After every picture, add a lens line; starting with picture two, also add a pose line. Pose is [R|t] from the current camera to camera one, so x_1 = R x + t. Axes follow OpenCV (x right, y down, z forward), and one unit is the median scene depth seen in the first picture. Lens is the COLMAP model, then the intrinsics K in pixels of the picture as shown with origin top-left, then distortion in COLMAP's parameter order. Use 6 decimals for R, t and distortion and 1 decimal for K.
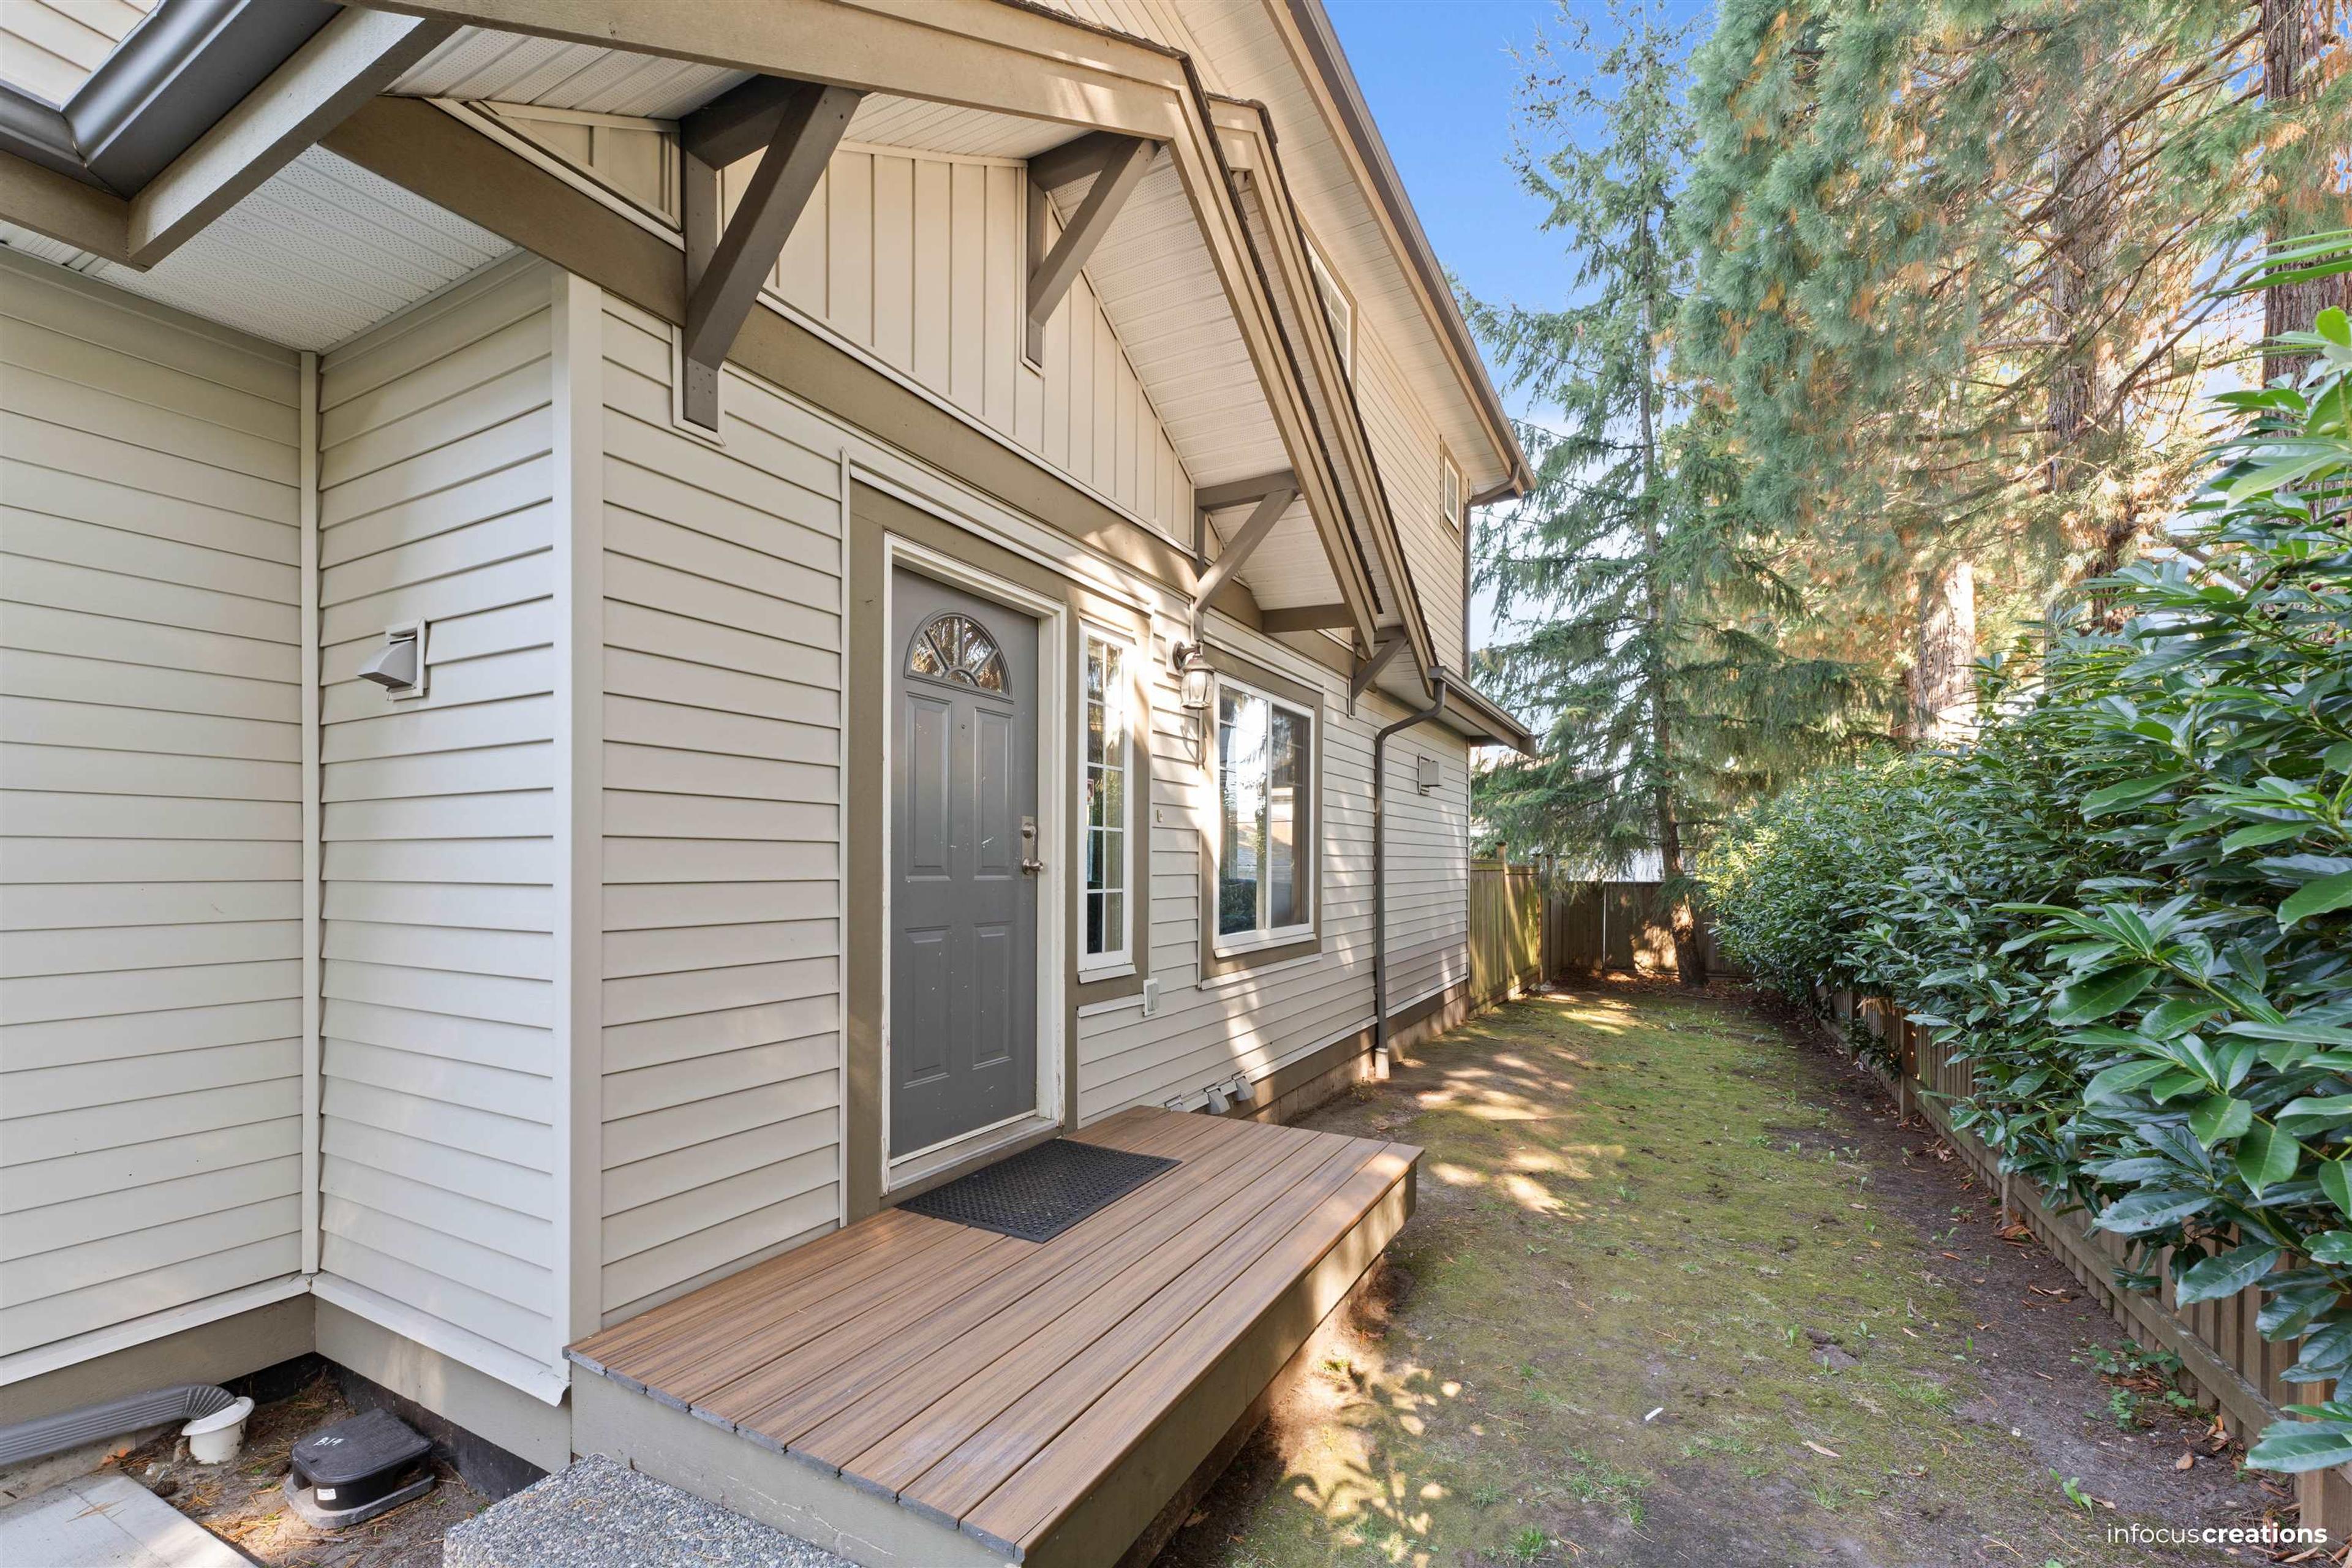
lens RADIAL K [[958.4, 0, 1205.7], [0, 958.4, 859.9], [0, 0, 1]] dist [-0.001336, 0.000209]
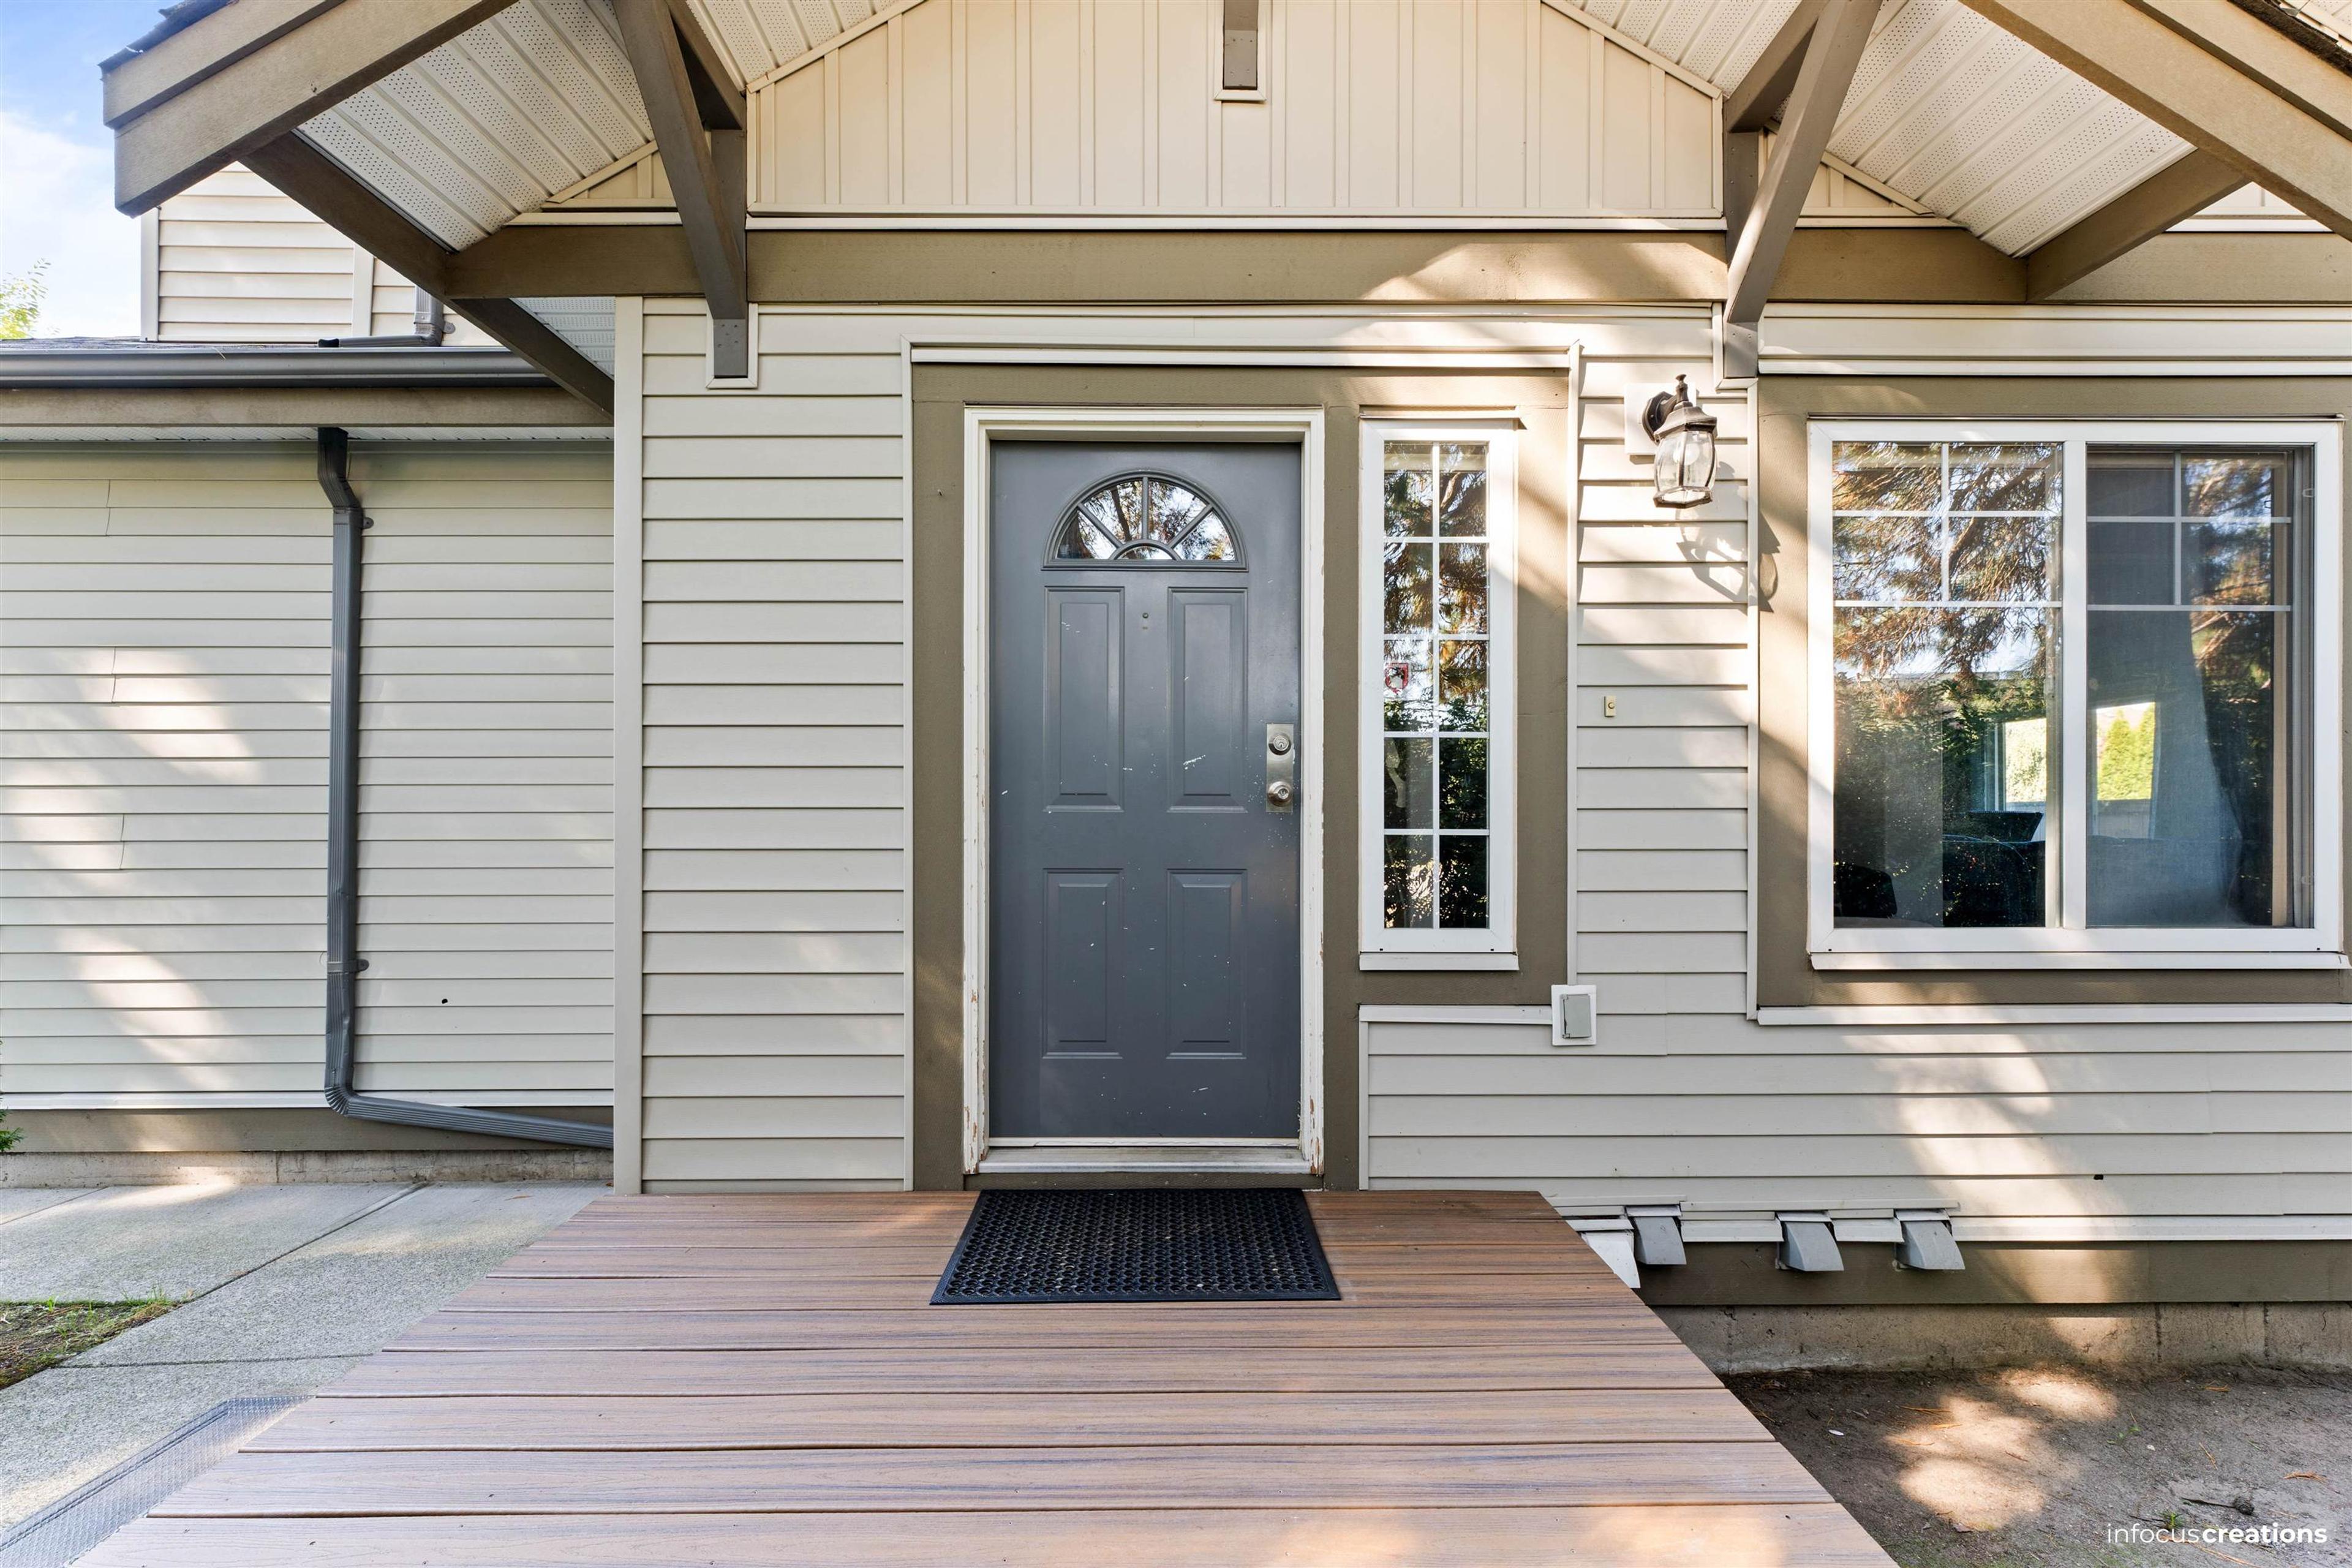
lens RADIAL K [[958.4, 0, 1183.7], [0, 958.4, 808.5], [0, 0, 1]] dist [-0.001336, 0.000209]
pose [[0.472668, -0.007487, -0.881209, 0.390224], [0.005853, 0.999969, -0.005356, 0.019945], [0.881221, -0.002626, 0.472697, 0.572146]]
